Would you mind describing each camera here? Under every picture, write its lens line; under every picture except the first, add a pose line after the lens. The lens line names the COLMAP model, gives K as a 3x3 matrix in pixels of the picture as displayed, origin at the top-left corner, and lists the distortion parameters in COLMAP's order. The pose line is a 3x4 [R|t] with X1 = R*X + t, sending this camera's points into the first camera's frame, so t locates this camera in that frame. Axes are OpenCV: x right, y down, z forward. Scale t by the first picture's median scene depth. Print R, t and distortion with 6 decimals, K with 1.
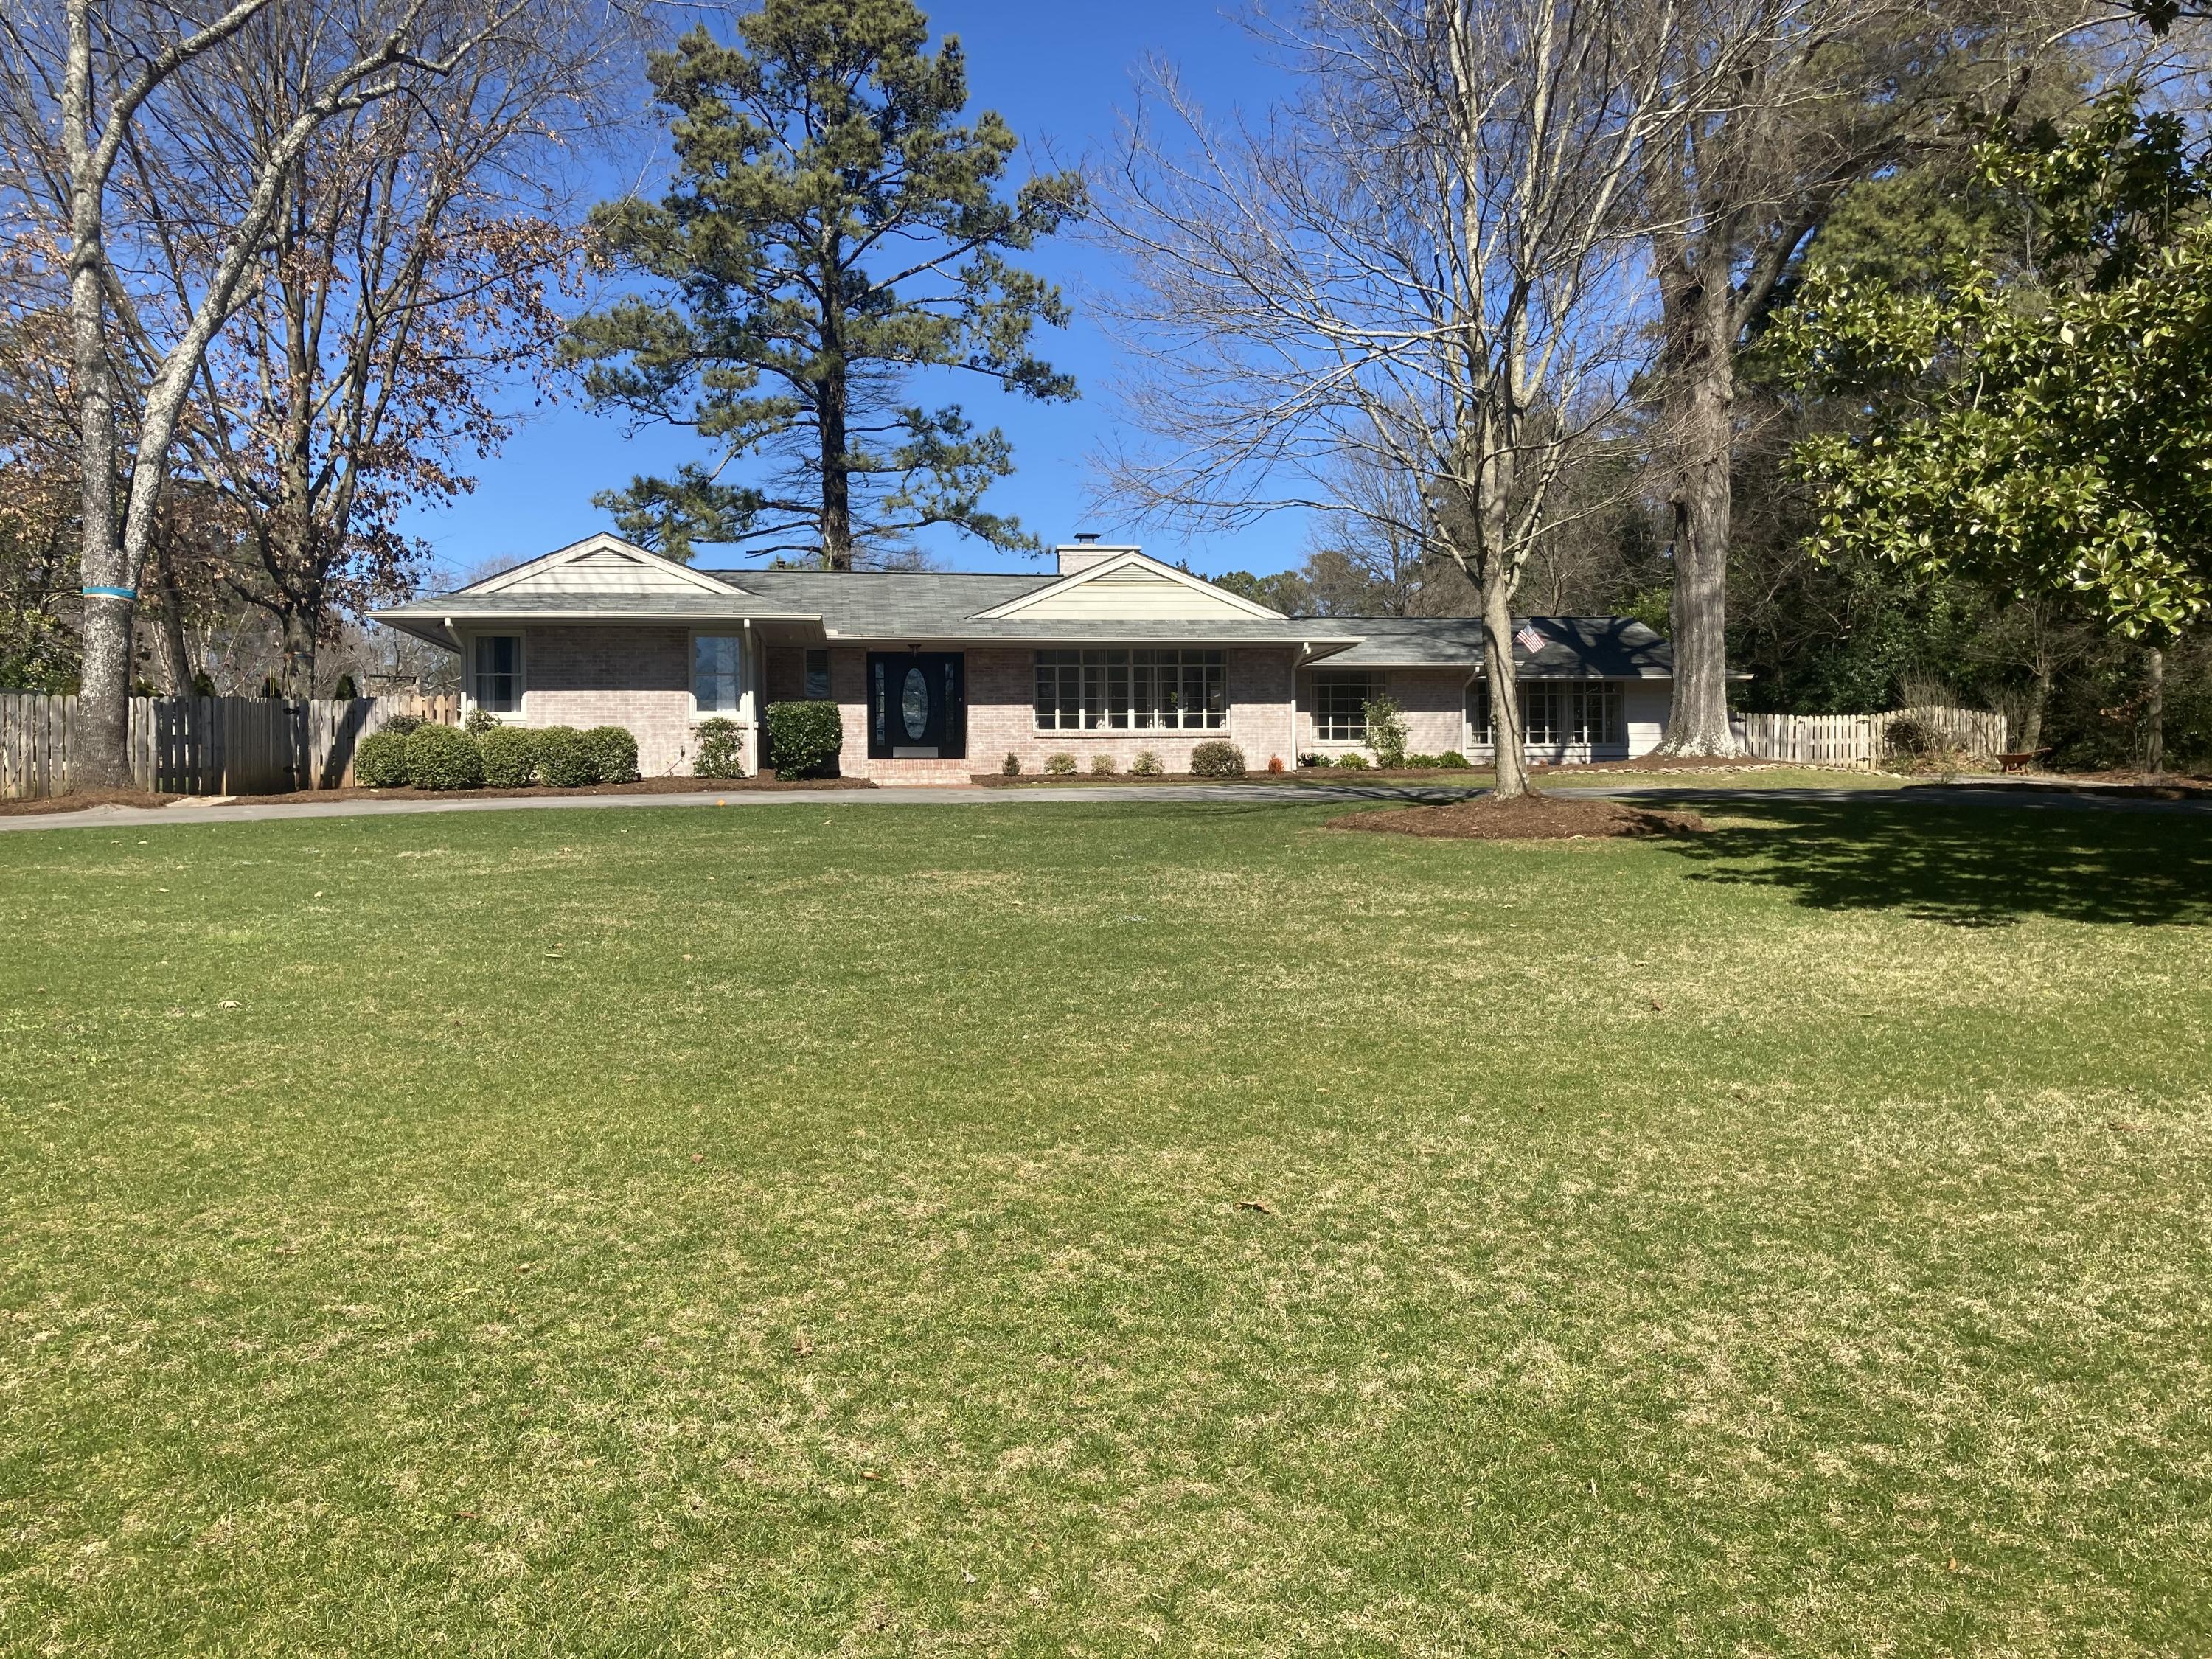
lens RADIAL K [[1803.5, 0, 1078.7], [0, 1803.5, 814.6], [0, 0, 1]] dist [0.019925, -0.013267]
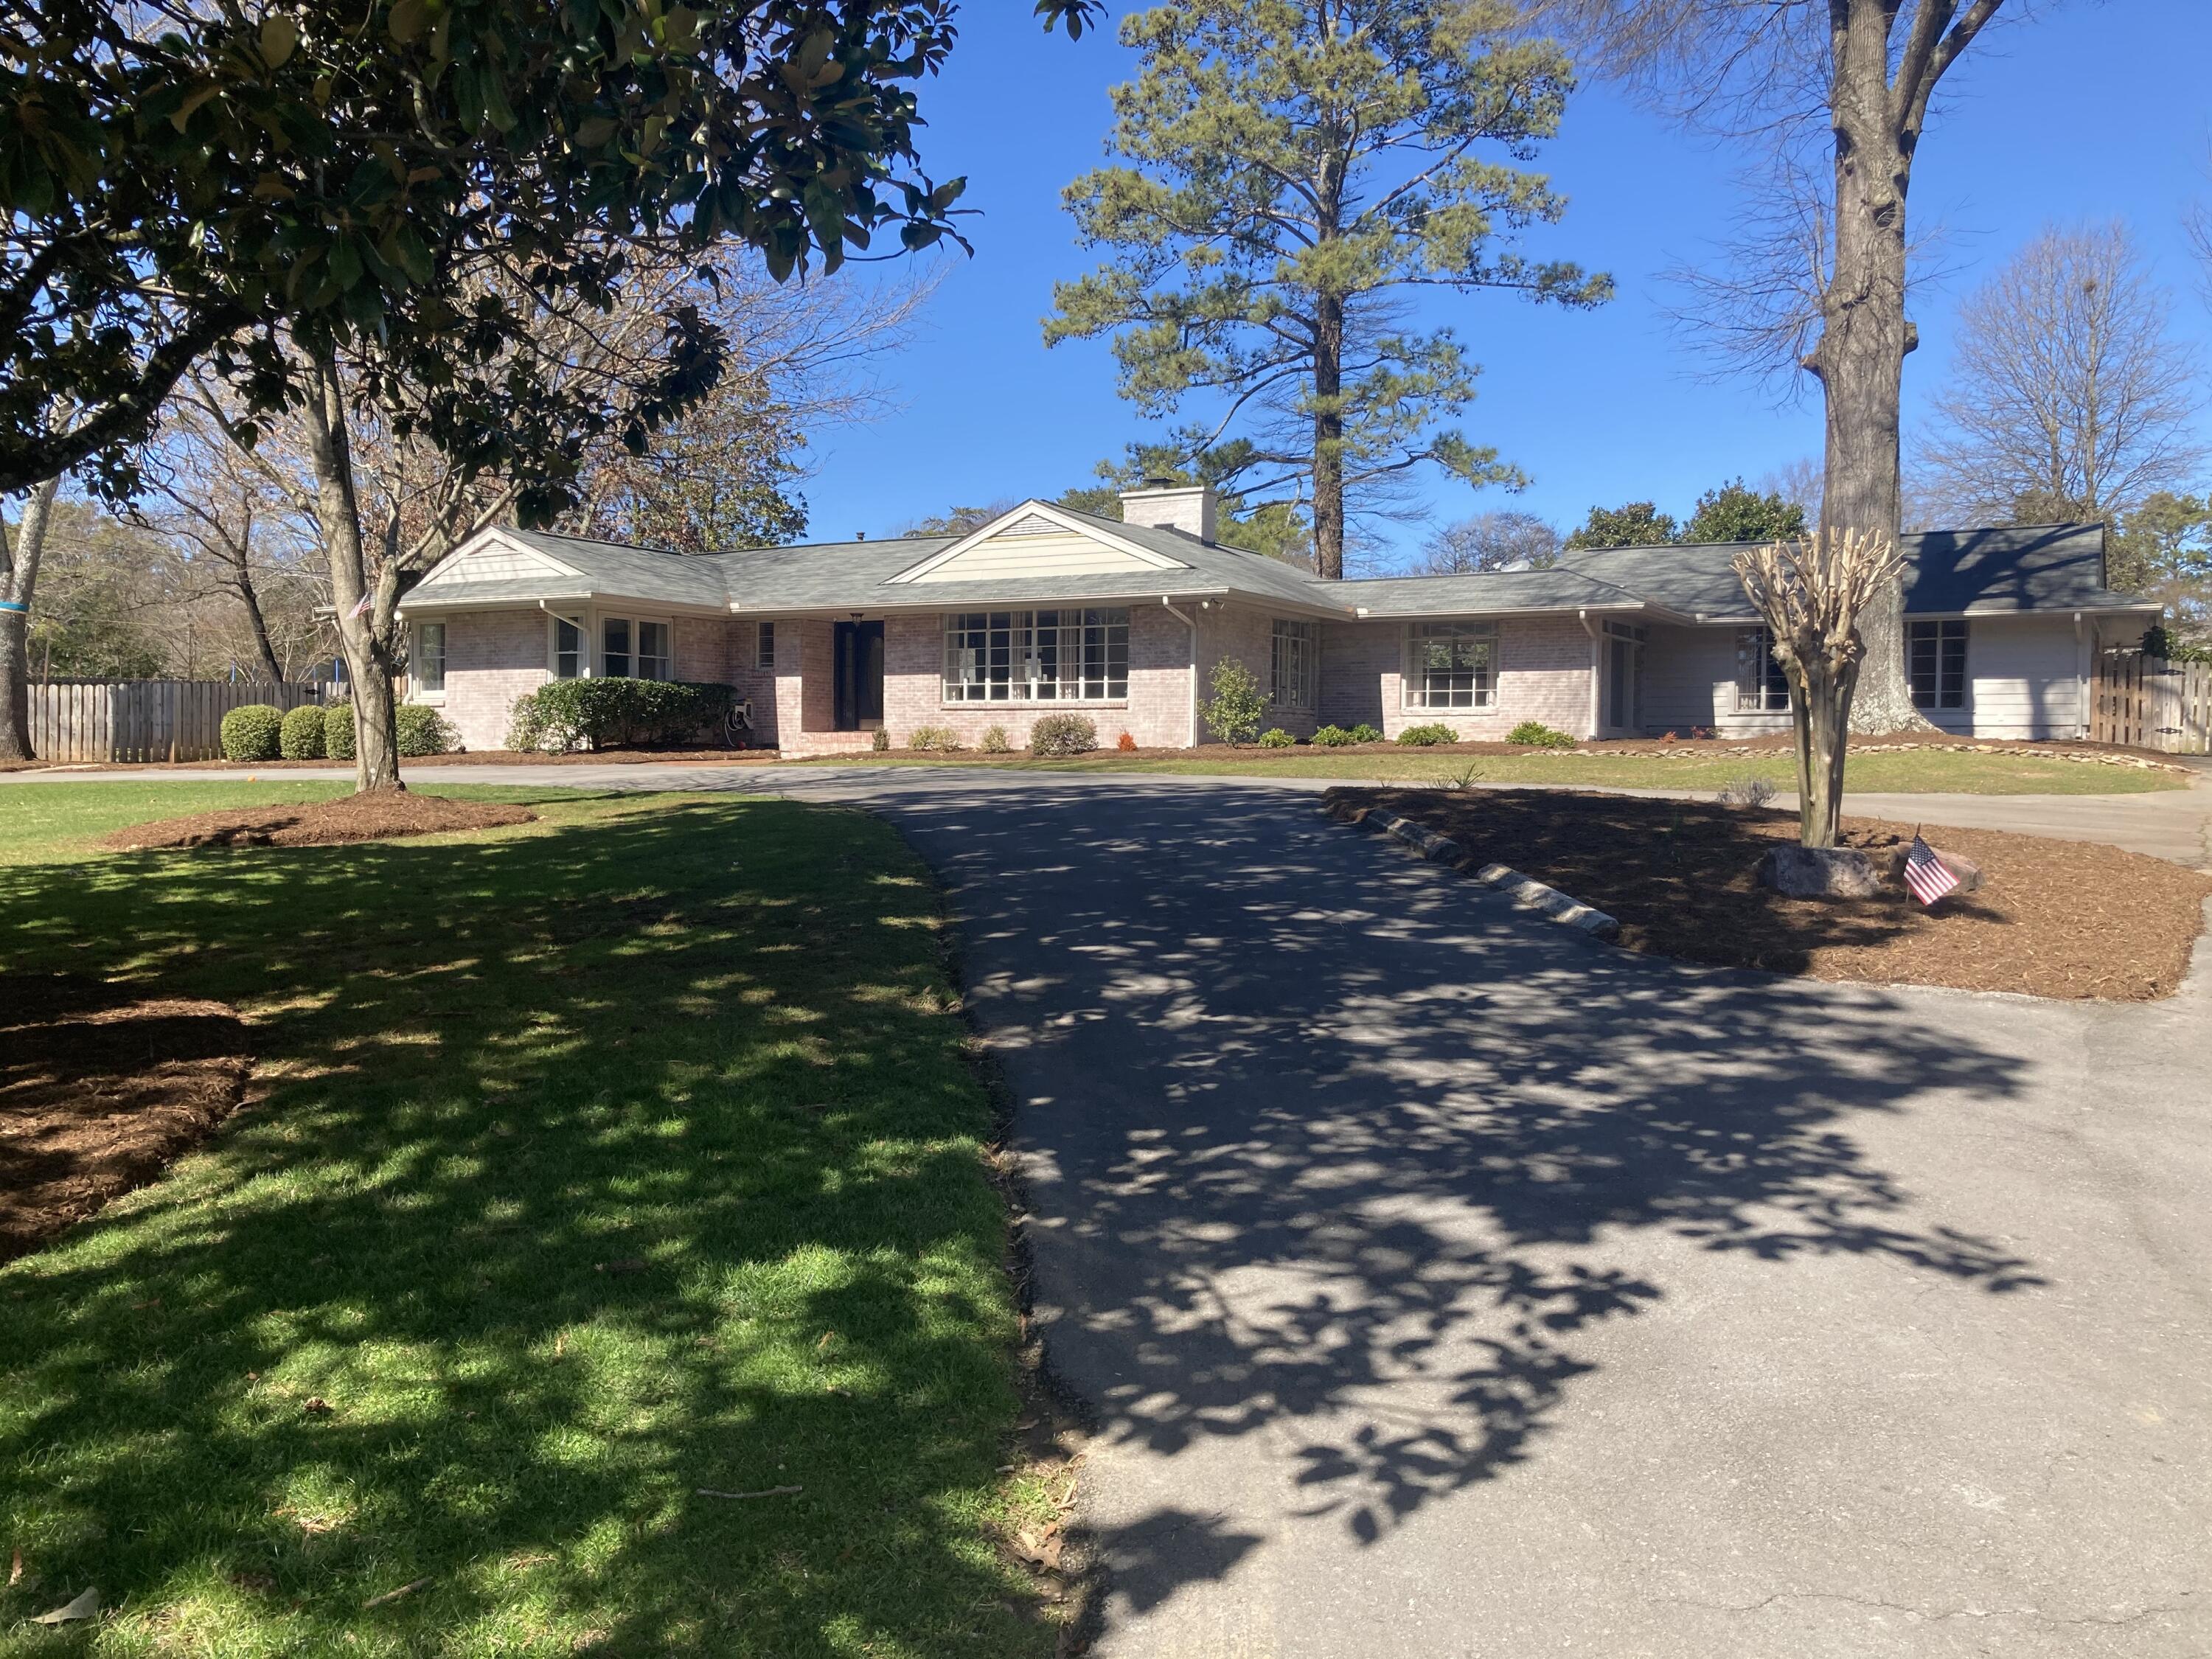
lens RADIAL K [[1803.5, 0, 1078.7], [0, 1803.5, 814.6], [0, 0, 1]] dist [0.019925, -0.013267]
pose [[0.790693, 0.033197, -0.611312, 0.599506], [-0.017428, 0.999345, 0.031727, -0.018930], [0.611965, -0.014432, 0.790753, 0.302189]]
